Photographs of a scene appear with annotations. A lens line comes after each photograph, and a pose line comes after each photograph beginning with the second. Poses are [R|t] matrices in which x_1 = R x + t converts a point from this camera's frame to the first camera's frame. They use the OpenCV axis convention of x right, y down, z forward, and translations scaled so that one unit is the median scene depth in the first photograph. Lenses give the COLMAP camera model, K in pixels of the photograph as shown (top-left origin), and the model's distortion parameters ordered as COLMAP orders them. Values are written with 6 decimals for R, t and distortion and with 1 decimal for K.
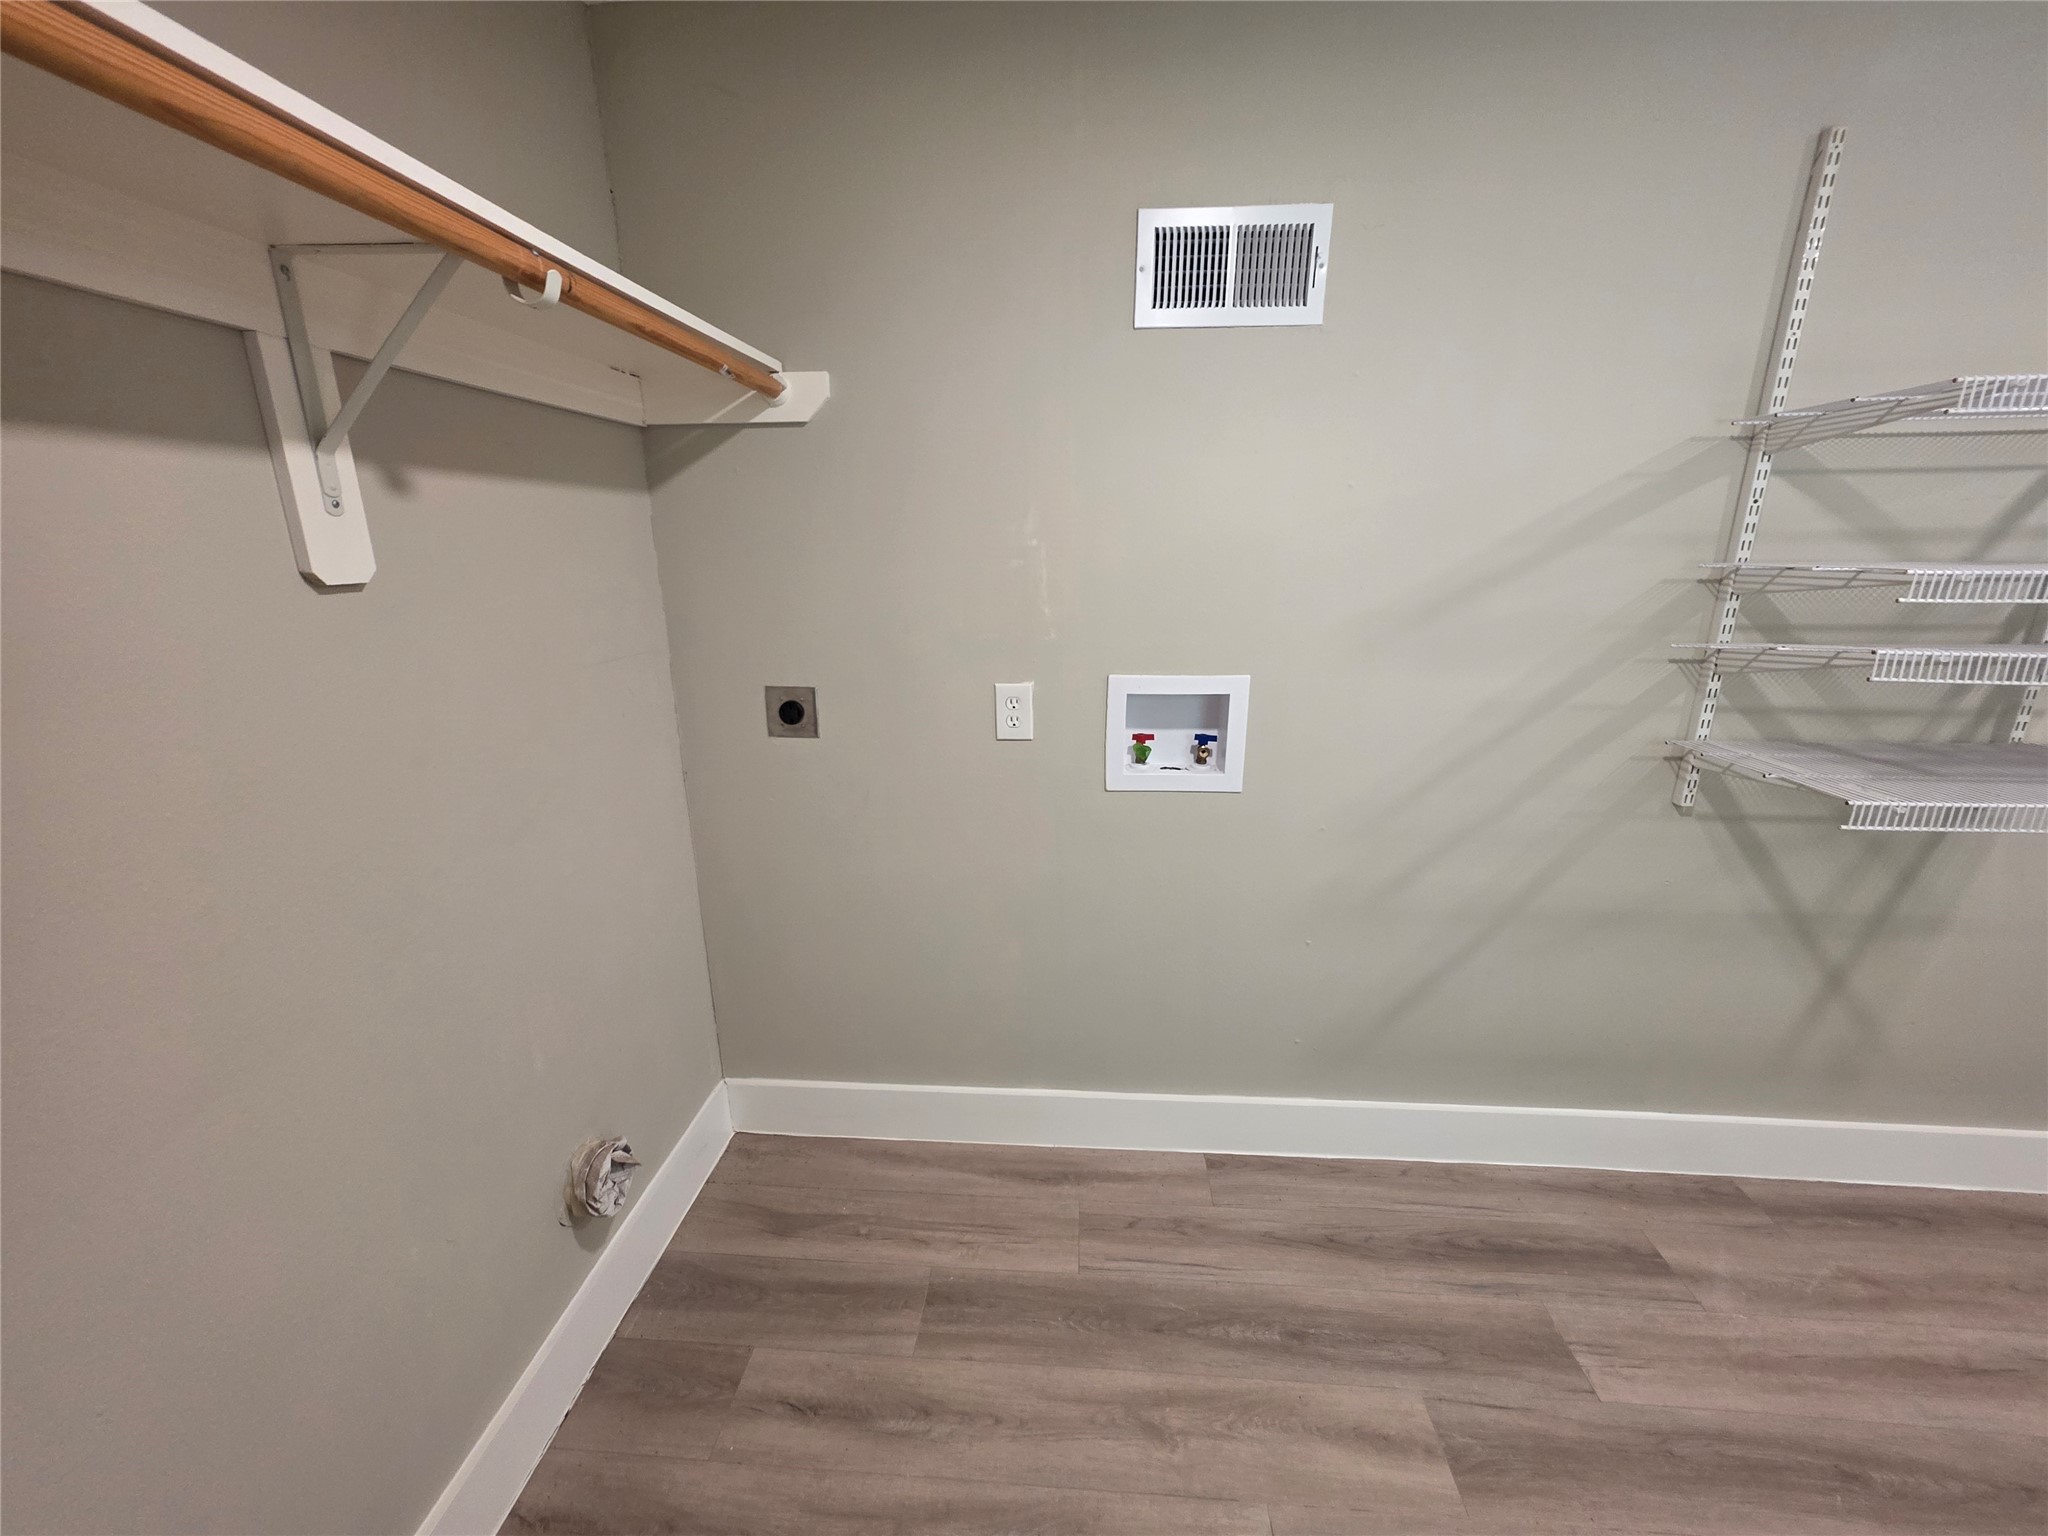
lens RADIAL K [[820.1, 0, 1023.5], [0, 820.1, 763.6], [0, 0, 1]] dist [0.004535, 0.000805]
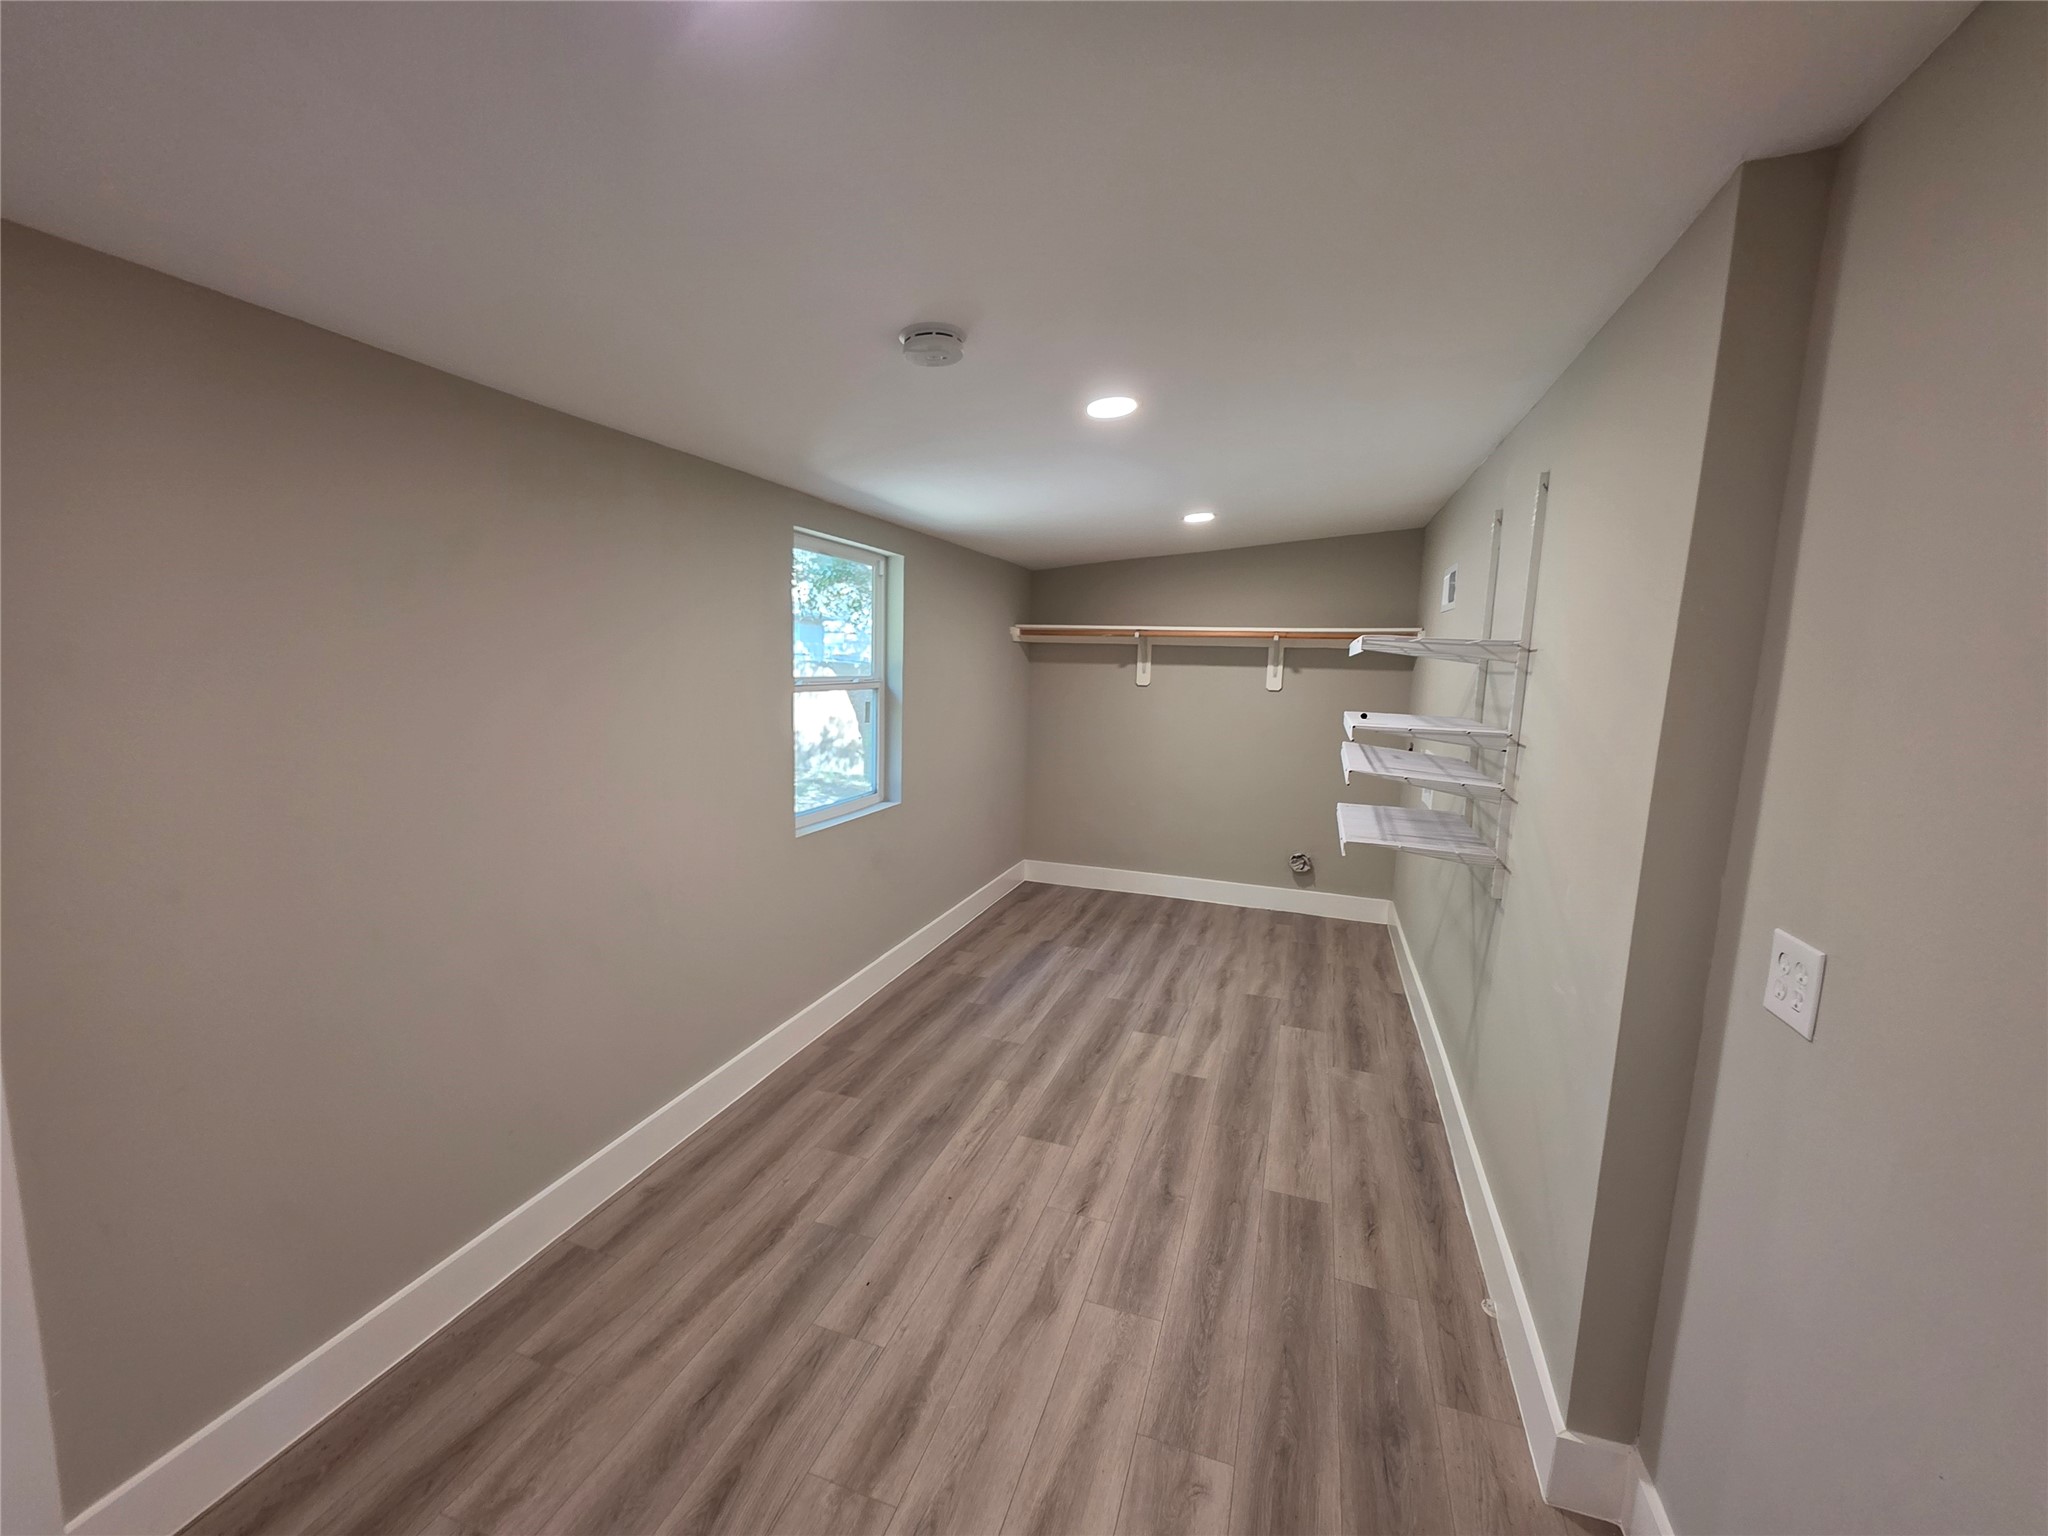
lens RADIAL K [[820.1, 0, 1023.3], [0, 820.1, 773.0], [0, 0, 1]] dist [0.004535, 0.000805]
pose [[-0.267139, 0.125909, -0.955397, 2.890636], [-0.283011, 0.937457, 0.202678, -0.205845], [0.921163, 0.324531, -0.214798, 0.514825]]
